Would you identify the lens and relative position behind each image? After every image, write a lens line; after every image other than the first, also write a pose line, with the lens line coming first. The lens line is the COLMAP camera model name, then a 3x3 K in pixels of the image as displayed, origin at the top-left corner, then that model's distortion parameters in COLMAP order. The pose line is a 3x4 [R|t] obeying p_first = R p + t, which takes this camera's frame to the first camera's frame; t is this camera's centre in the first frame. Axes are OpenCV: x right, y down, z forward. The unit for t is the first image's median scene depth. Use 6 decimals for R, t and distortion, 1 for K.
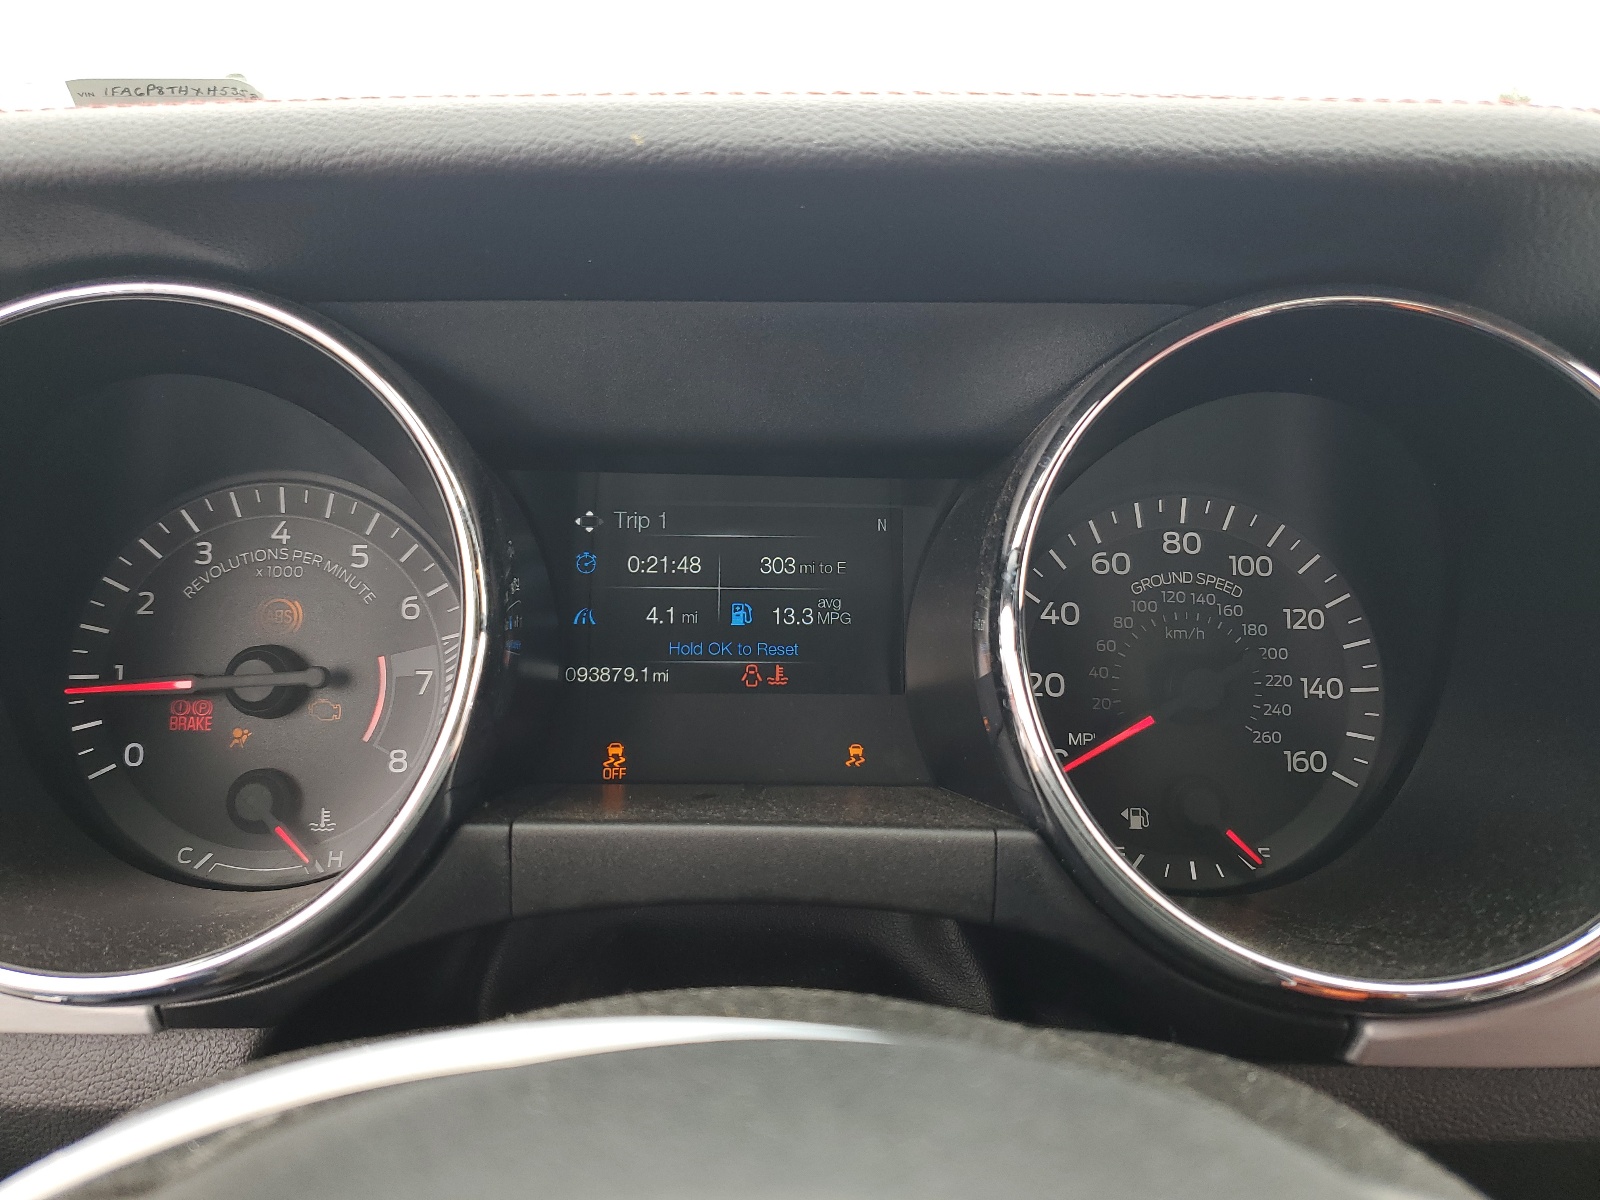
lens RADIAL K [[1319.3, 0, 800.0], [0, 1319.3, 600.0], [0, 0, 1]] dist [-0.004090, -0.000240]
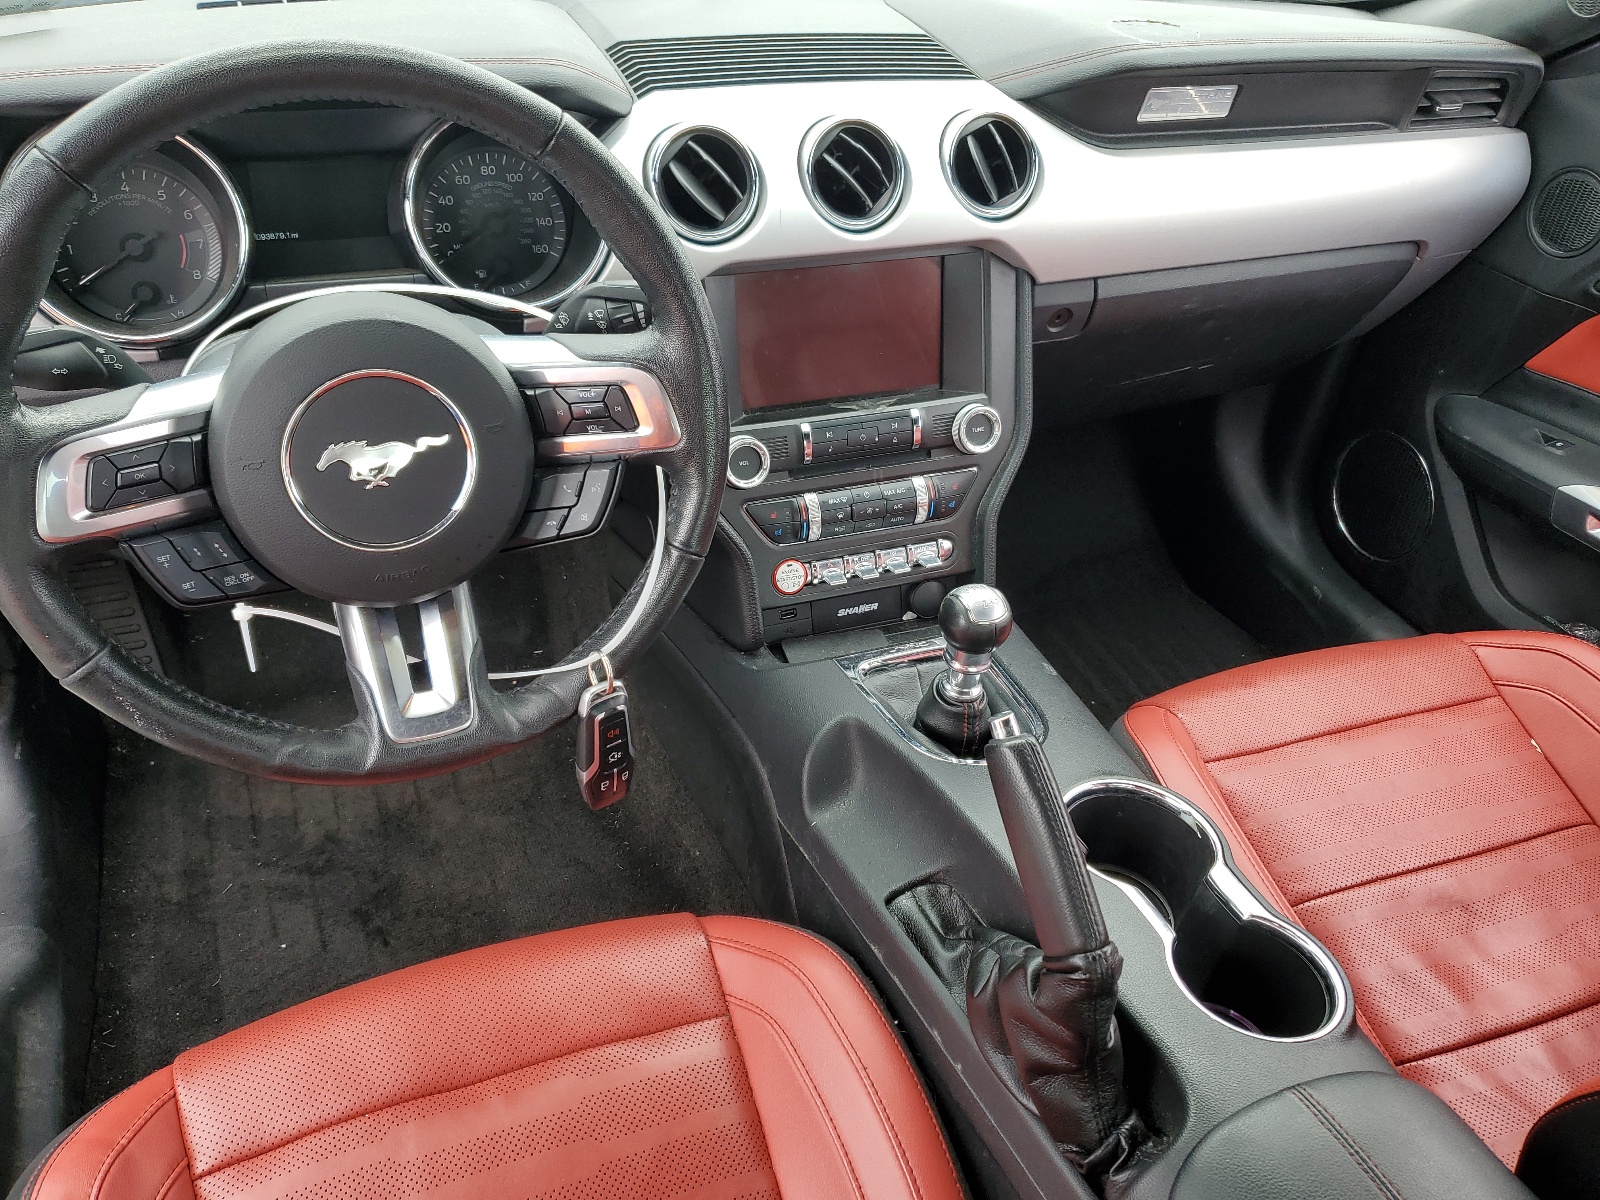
lens RADIAL K [[1319.3, 0, 800.0], [0, 1319.3, 600.0], [0, 0, 1]] dist [-0.004090, -0.000240]
pose [[0.939491, -0.158609, 0.303644, -0.073378], [0.060780, 0.949474, 0.307903, 0.000196], [-0.337138, -0.270816, 0.901663, -1.942714]]
